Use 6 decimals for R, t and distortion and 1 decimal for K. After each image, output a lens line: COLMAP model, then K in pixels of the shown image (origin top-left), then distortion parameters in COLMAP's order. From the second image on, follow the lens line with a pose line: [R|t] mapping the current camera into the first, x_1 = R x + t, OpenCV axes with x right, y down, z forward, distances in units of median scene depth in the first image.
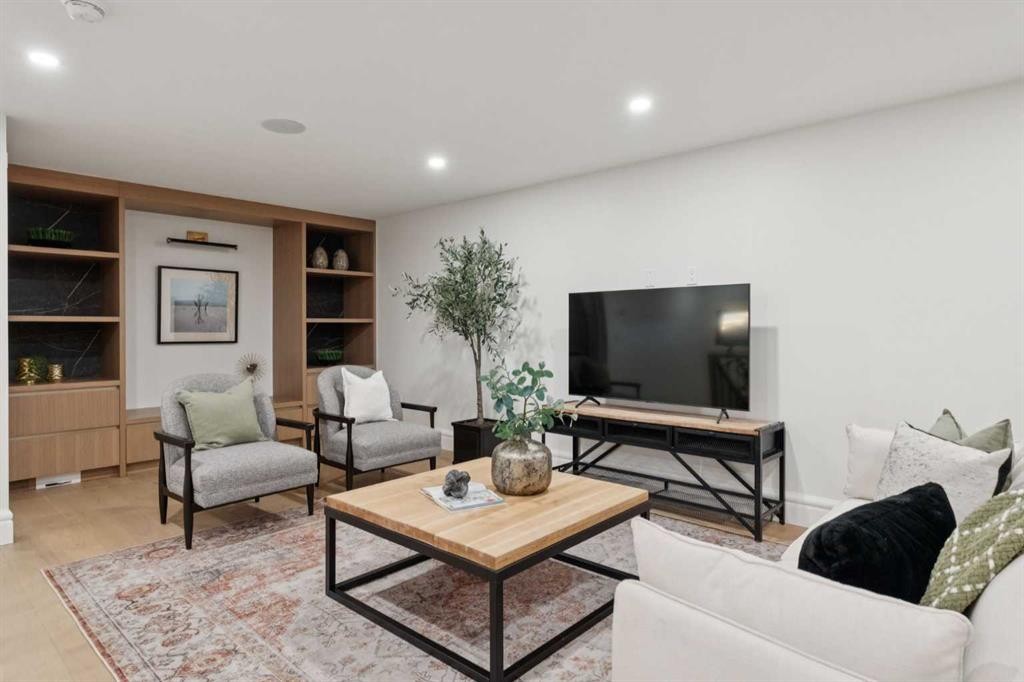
lens RADIAL K [[580.2, 0, 511.7], [0, 580.2, 329.2], [0, 0, 1]] dist [-0.058967, 0.000017]
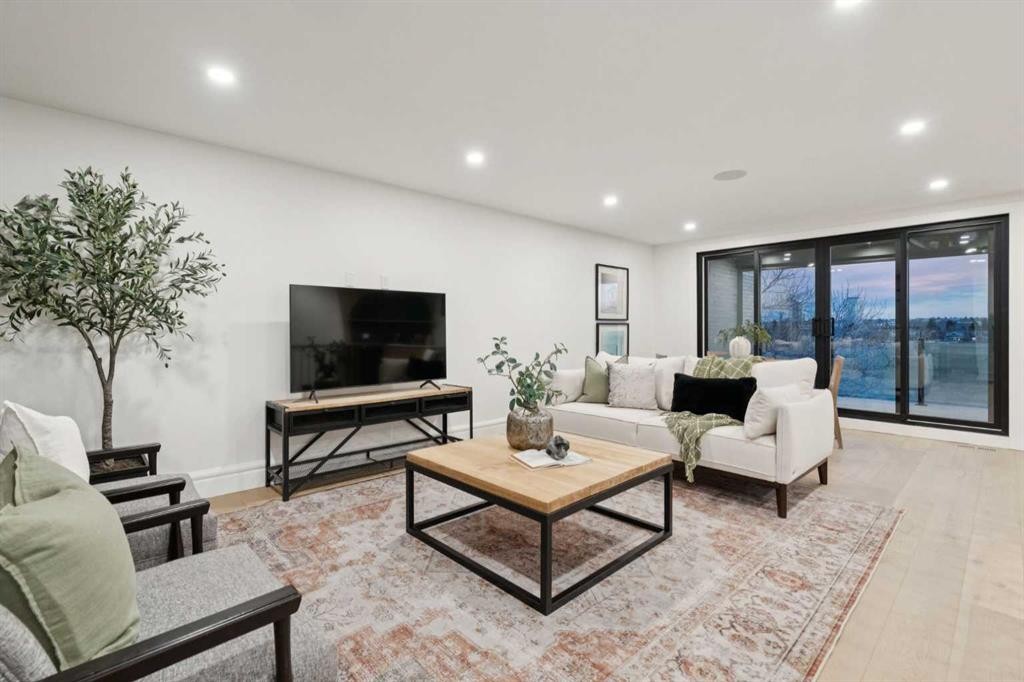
lens RADIAL K [[470.9, 0, 510.9], [0, 470.9, 325.2], [0, 0, 1]] dist [-0.001568, -0.000334]
pose [[0.088759, -0.001362, 0.996052, -0.982342], [0.002341, 0.999997, 0.001159, 0.005298], [-0.996050, 0.002229, 0.088761, 0.905450]]
